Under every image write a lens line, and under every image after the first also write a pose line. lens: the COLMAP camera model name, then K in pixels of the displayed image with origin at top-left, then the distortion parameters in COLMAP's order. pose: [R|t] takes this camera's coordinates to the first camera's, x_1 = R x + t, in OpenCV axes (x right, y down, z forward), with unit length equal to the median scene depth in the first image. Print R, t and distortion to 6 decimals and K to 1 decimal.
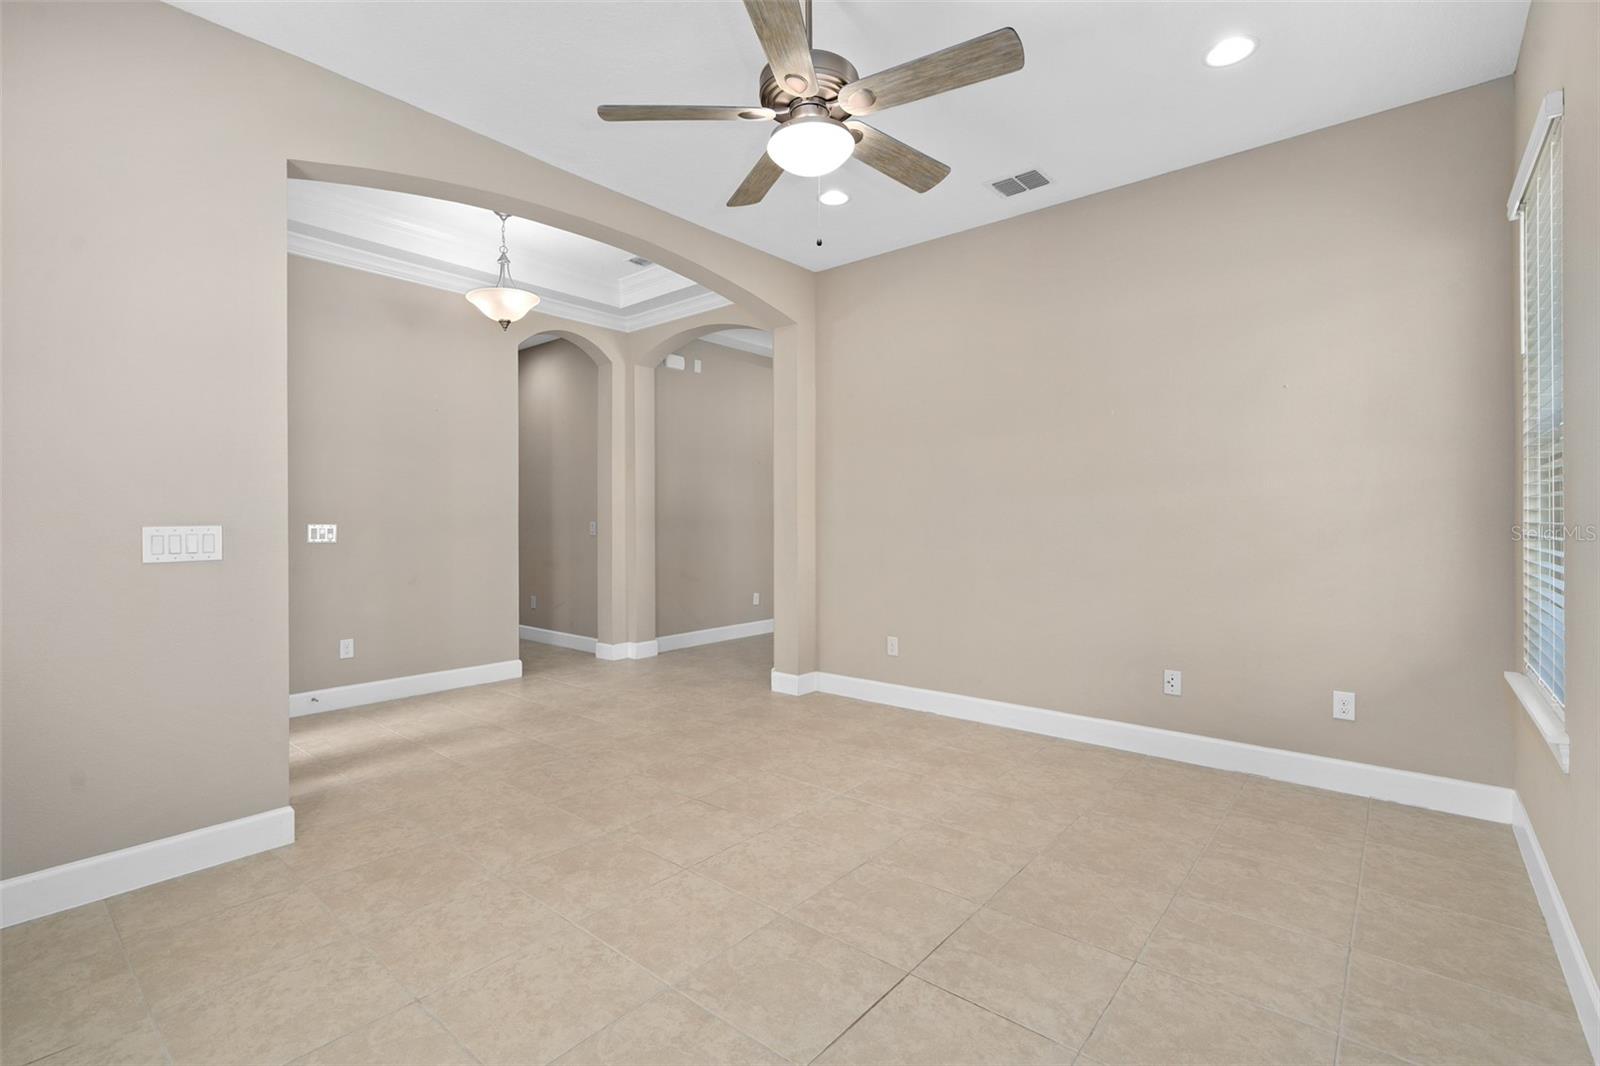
lens RADIAL K [[726.0, 0, 786.1], [0, 726.0, 512.7], [0, 0, 1]] dist [-0.000111, -0.000018]
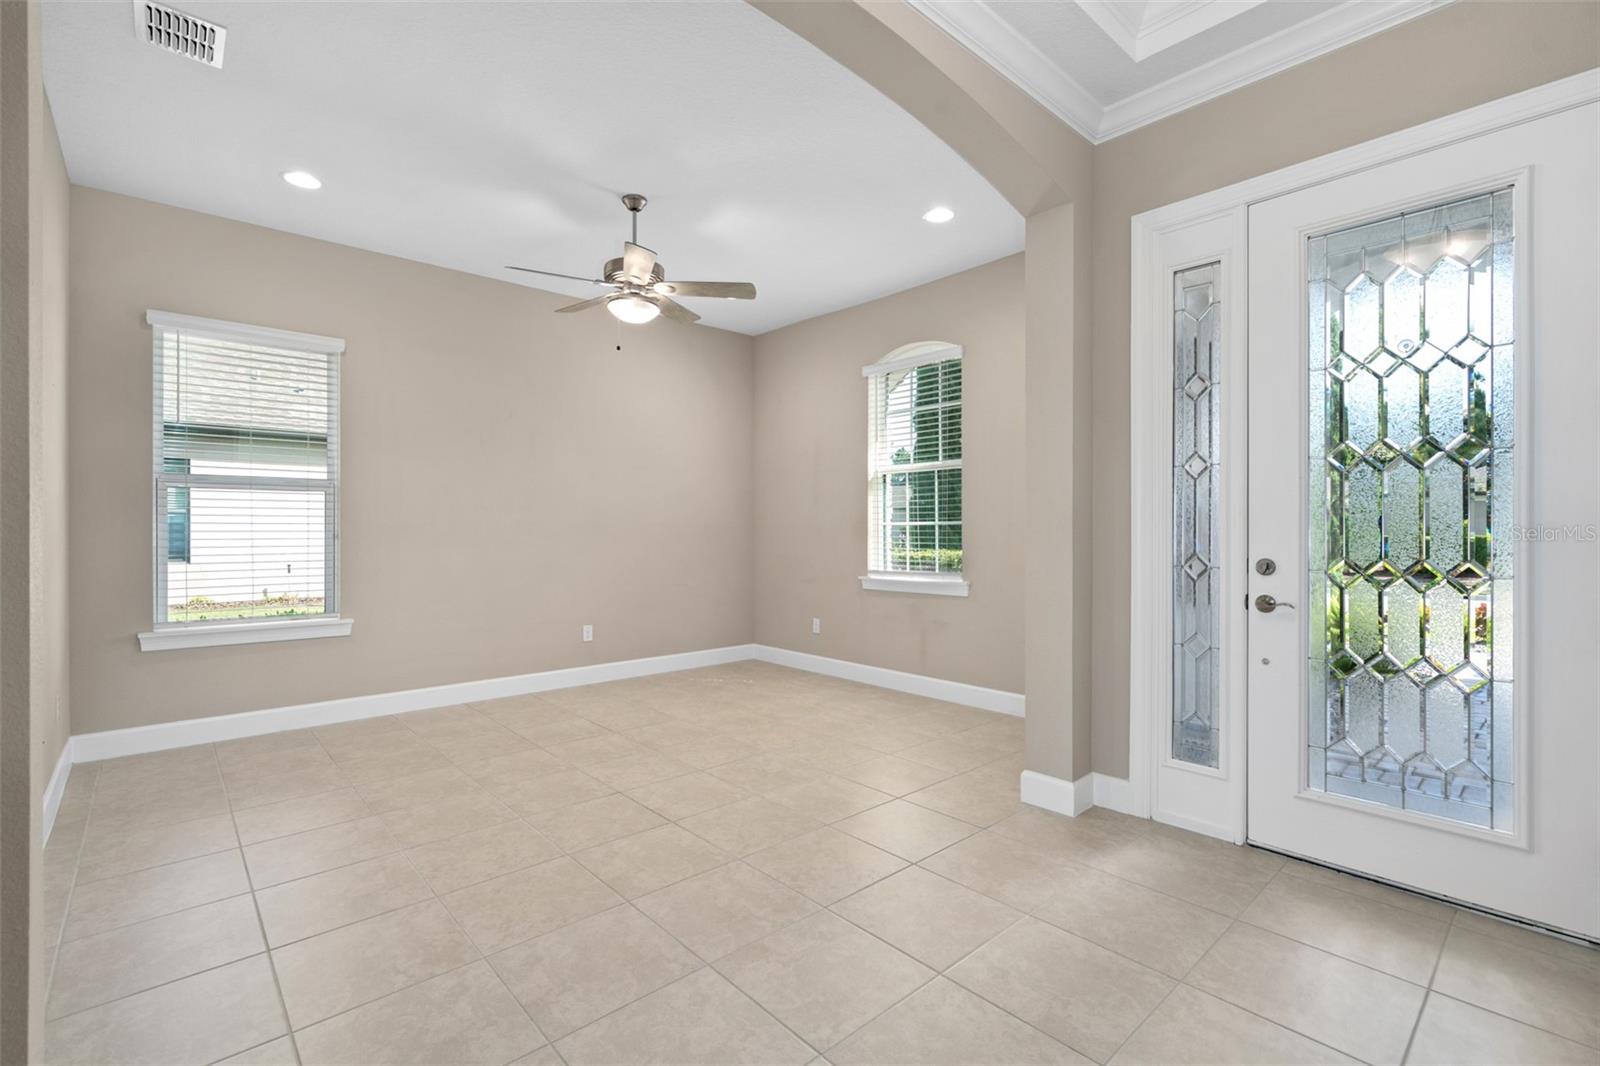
lens RADIAL K [[718.6, 0, 778.4], [0, 718.6, 518.5], [0, 0, 1]] dist [-0.001785, -0.000515]
pose [[-0.988919, 0.005295, 0.148360, -0.451727], [0.002339, 0.999795, -0.020093, 0.020327], [-0.148436, -0.019524, -0.988729, 2.152125]]
